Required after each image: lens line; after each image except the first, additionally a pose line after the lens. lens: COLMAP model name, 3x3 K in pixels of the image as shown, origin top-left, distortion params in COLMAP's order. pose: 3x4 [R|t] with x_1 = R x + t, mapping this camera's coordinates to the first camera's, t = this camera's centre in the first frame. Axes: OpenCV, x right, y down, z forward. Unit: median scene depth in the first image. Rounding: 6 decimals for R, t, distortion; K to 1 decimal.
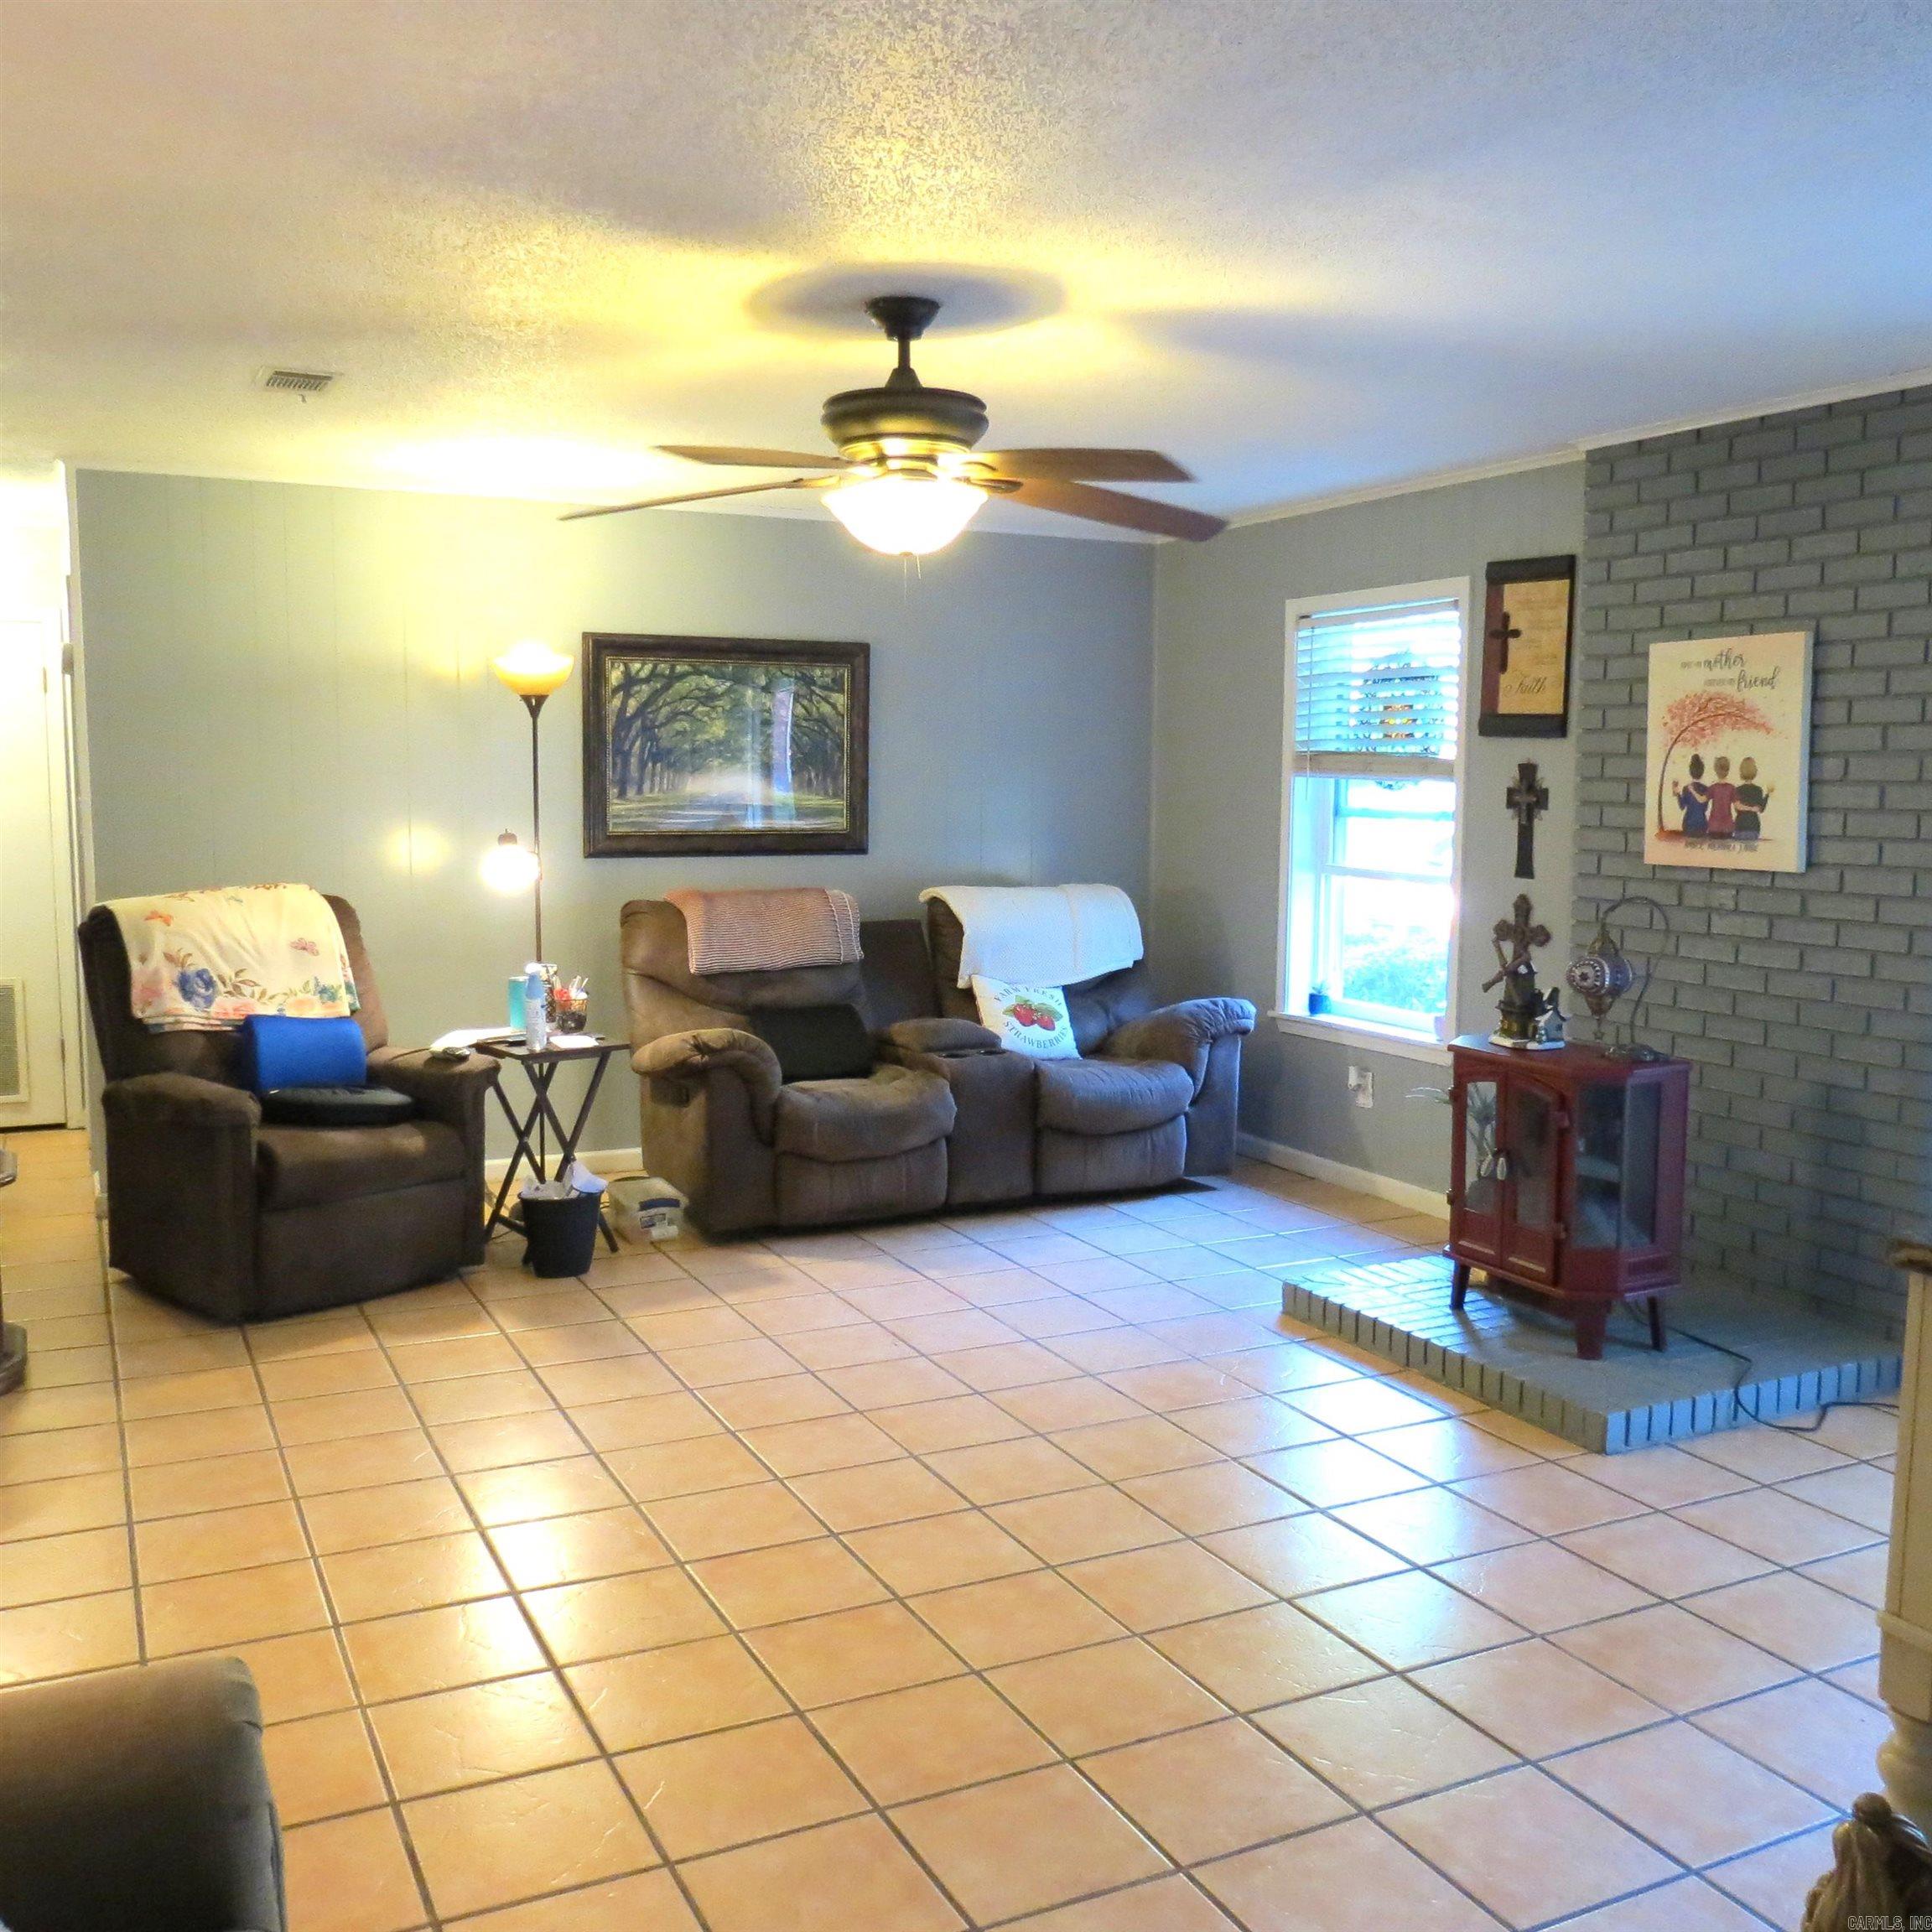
lens RADIAL K [[1800.9, 0, 963.6], [0, 1800.9, 968.0], [0, 0, 1]] dist [-0.037070, 0.000000]
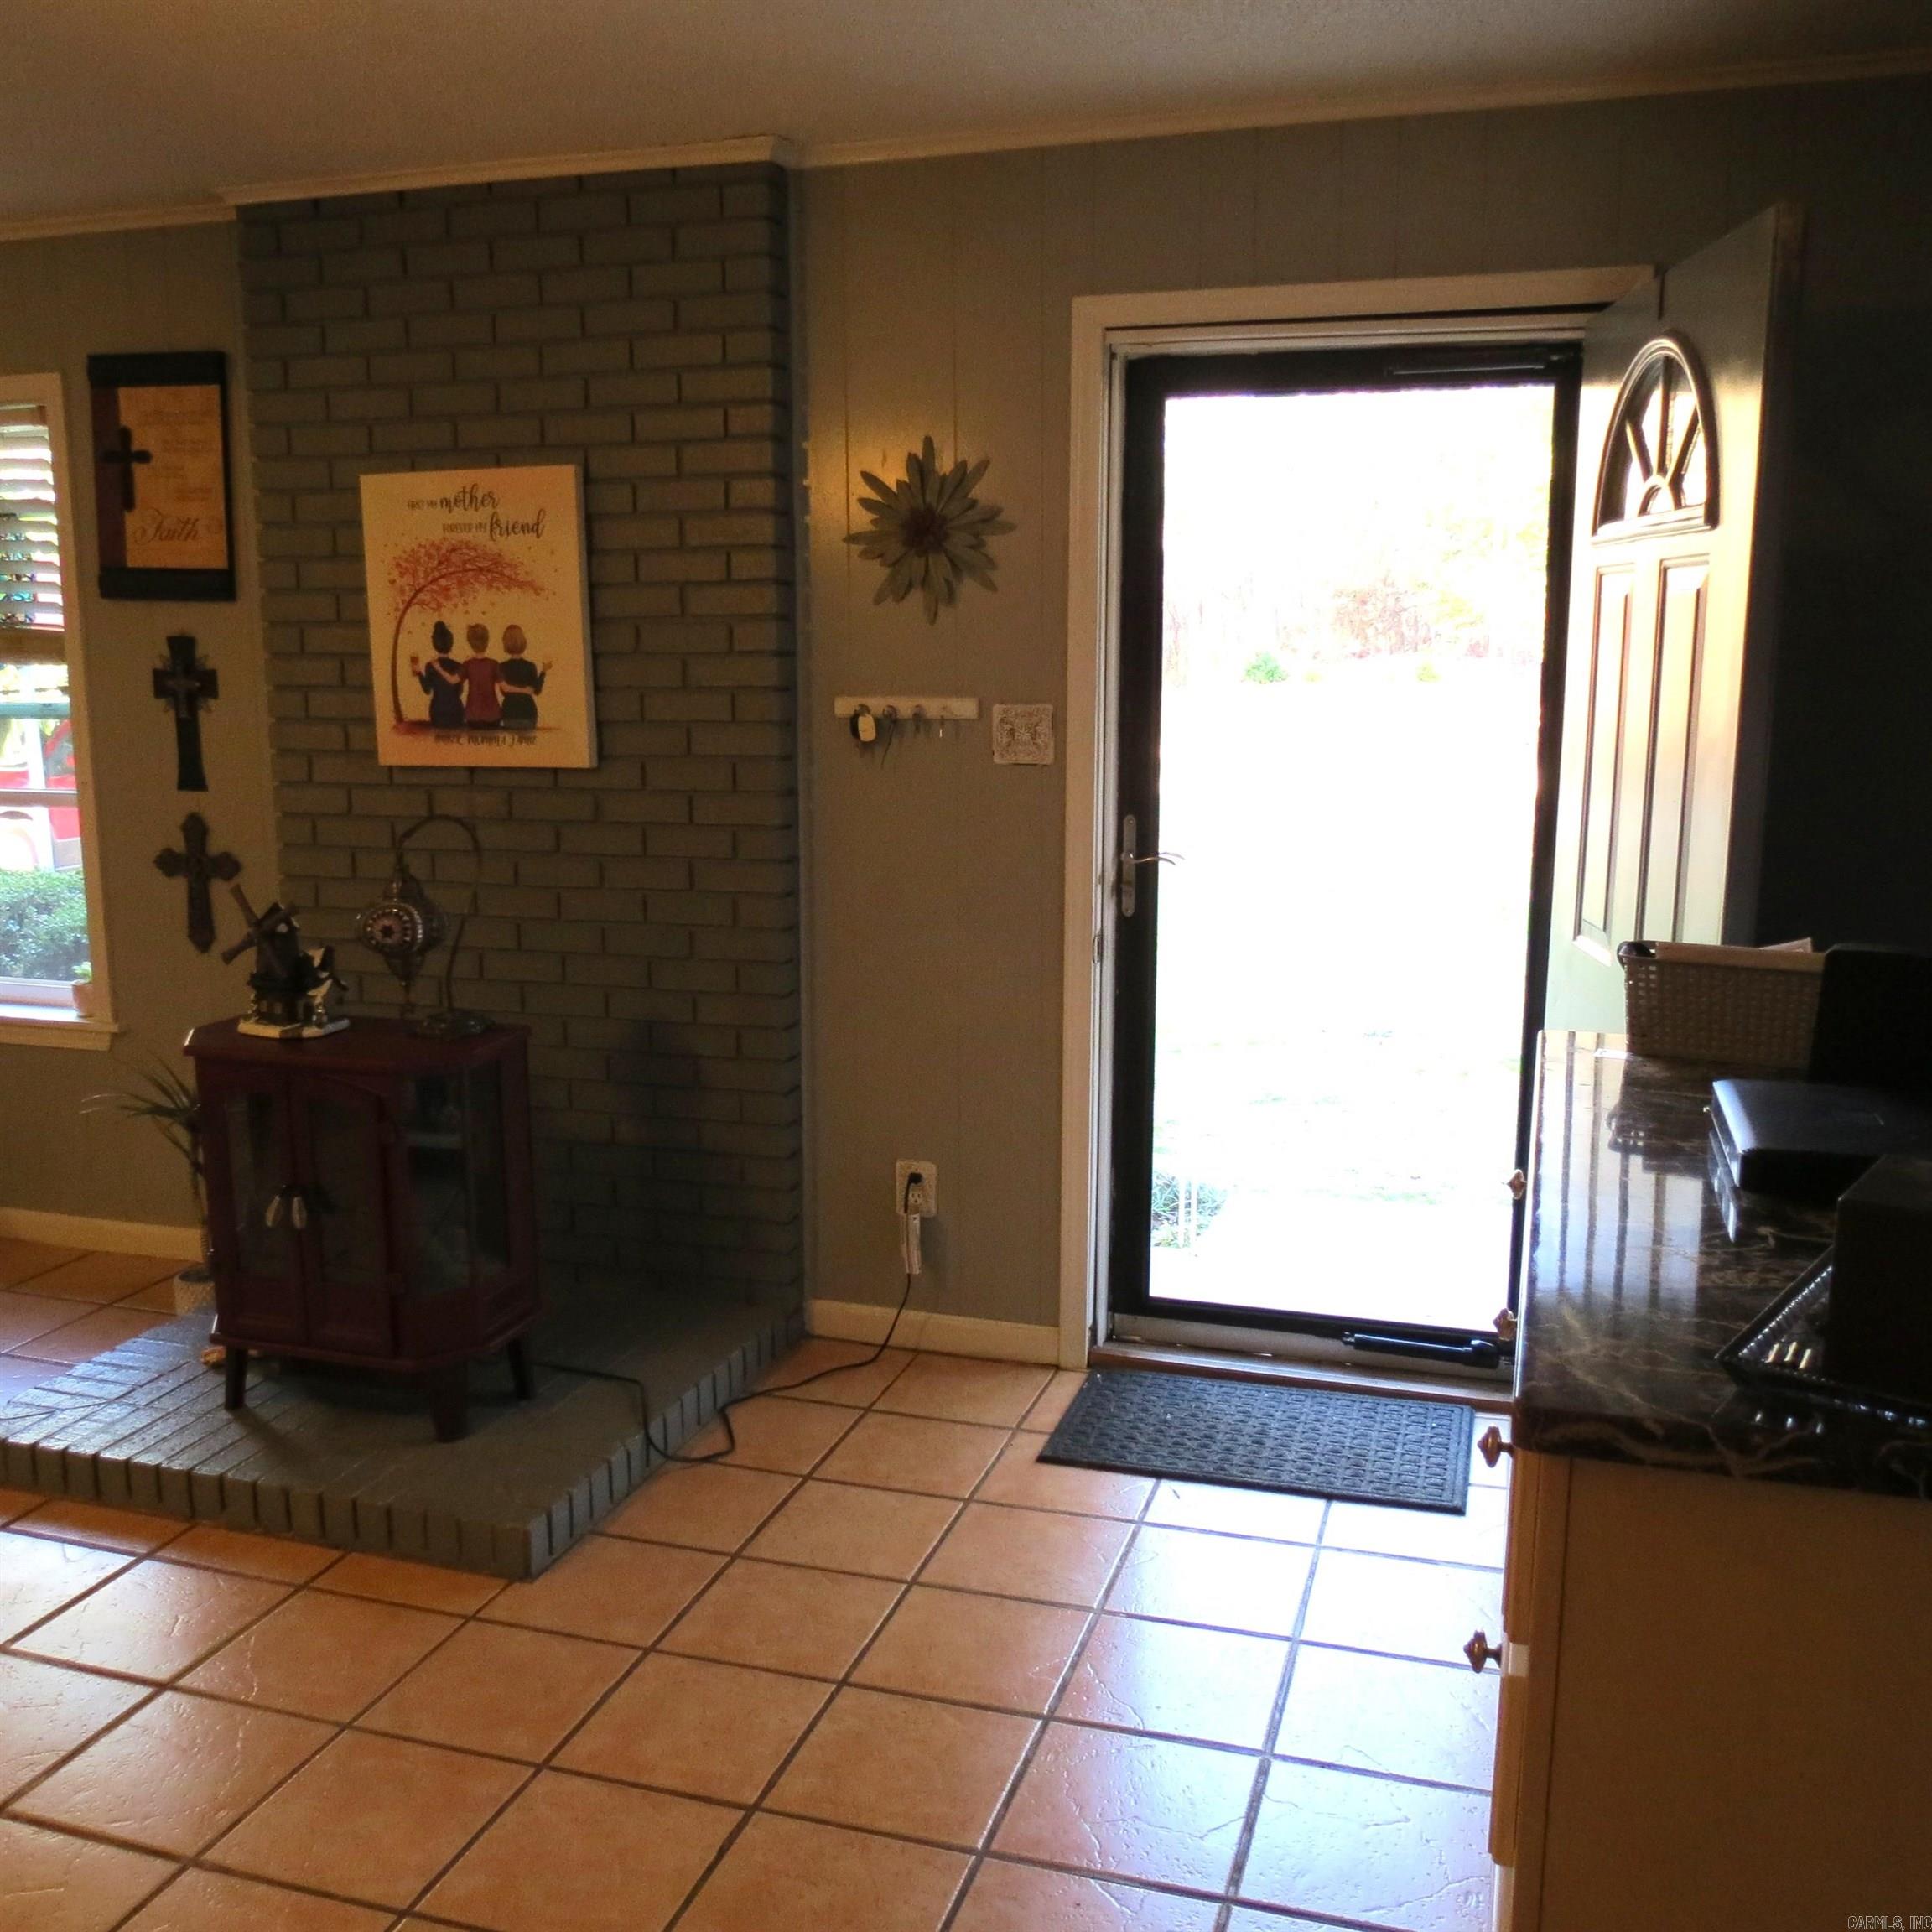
lens RADIAL K [[1800.9, 0, 975.9], [0, 1800.9, 964.9], [0, 0, 1]] dist [-0.037070, 0.000000]
pose [[0.683147, -0.130125, 0.718594, -0.010535], [0.082707, 0.991452, 0.100908, -0.031762], [-0.725582, -0.009503, 0.688070, 0.302356]]
